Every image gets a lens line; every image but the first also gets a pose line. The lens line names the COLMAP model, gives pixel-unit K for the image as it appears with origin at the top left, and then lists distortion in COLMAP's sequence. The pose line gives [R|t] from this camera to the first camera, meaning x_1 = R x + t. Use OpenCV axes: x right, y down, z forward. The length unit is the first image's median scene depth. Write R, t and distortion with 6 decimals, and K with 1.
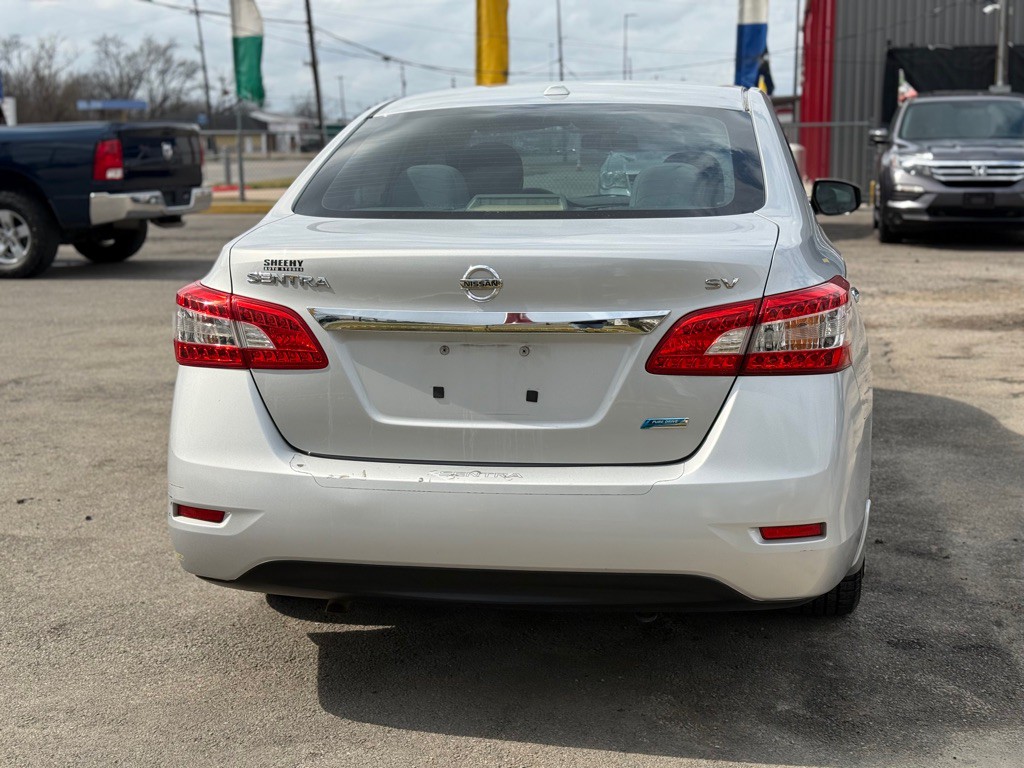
lens RADIAL K [[1431.2, 0, 516.9], [0, 1431.2, 382.2], [0, 0, 1]] dist [0.211143, -0.457163]
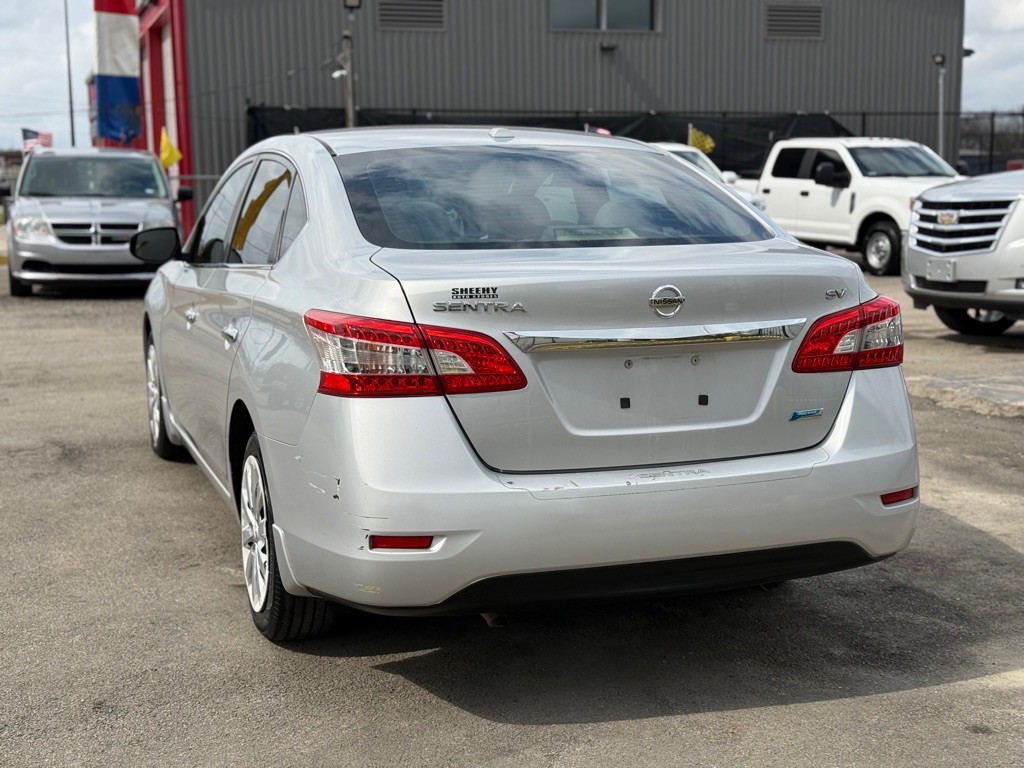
lens RADIAL K [[1431.2, 0, 516.9], [0, 1431.2, 382.2], [0, 0, 1]] dist [0.211143, -0.457163]
pose [[0.870370, -0.061131, 0.488588, -0.636400], [0.079356, 0.996707, -0.016658, 0.002822], [-0.485961, 0.053271, 0.872355, 0.083385]]
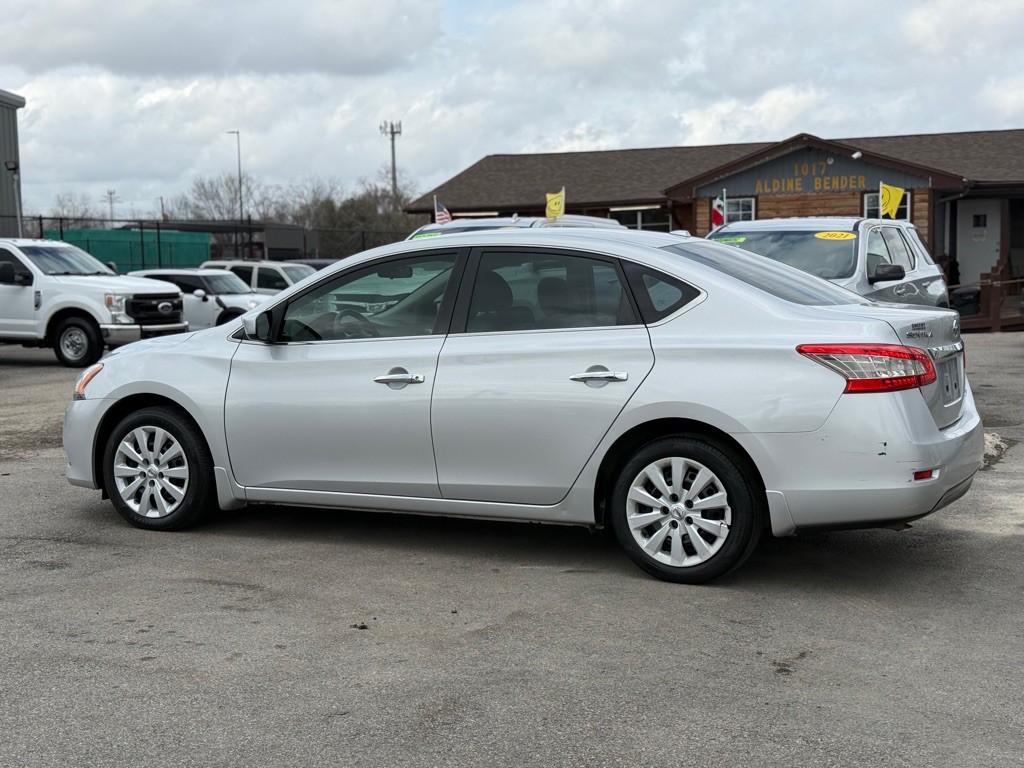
lens RADIAL K [[1431.2, 0, 516.9], [0, 1431.2, 382.2], [0, 0, 1]] dist [0.211143, -0.457163]
pose [[0.271965, -0.065020, 0.960108, -1.981240], [0.174005, 0.984591, 0.017389, -0.128414], [-0.946444, 0.162334, 0.279089, 0.966115]]
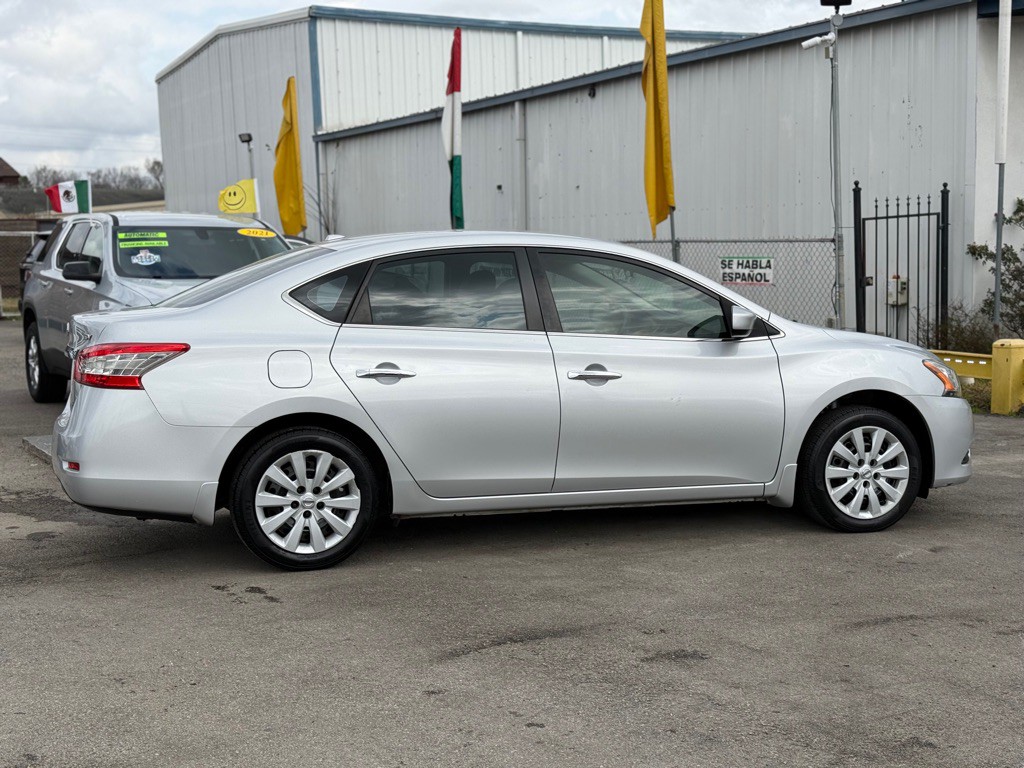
lens RADIAL K [[1431.2, 0, 516.9], [0, 1431.2, 382.2], [0, 0, 1]] dist [0.211143, -0.457163]
pose [[-0.644553, -0.049342, 0.762966, -1.332237], [0.155247, 0.968680, 0.193799, -0.541067], [-0.748632, 0.243361, -0.616705, 3.058858]]
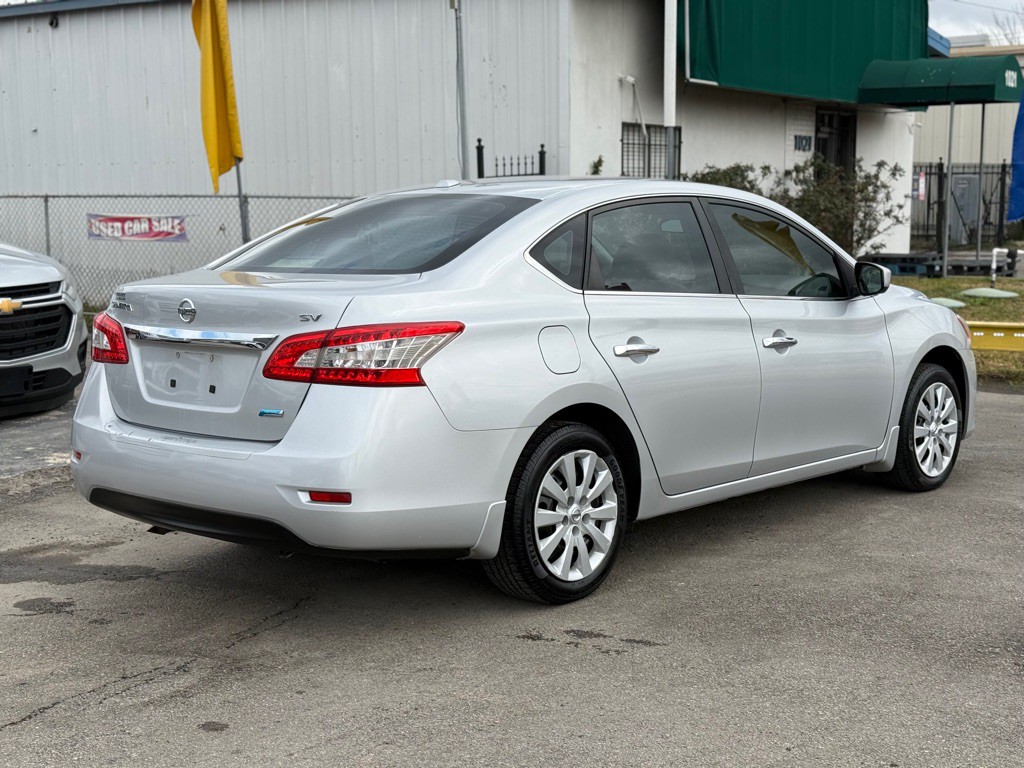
lens RADIAL K [[1431.2, 0, 516.9], [0, 1431.2, 382.2], [0, 0, 1]] dist [0.211143, -0.457163]
pose [[-0.947913, -0.021426, 0.317809, -0.153363], [0.073145, 0.956431, 0.282646, -0.624950], [-0.310018, 0.291170, -0.905046, 3.465588]]
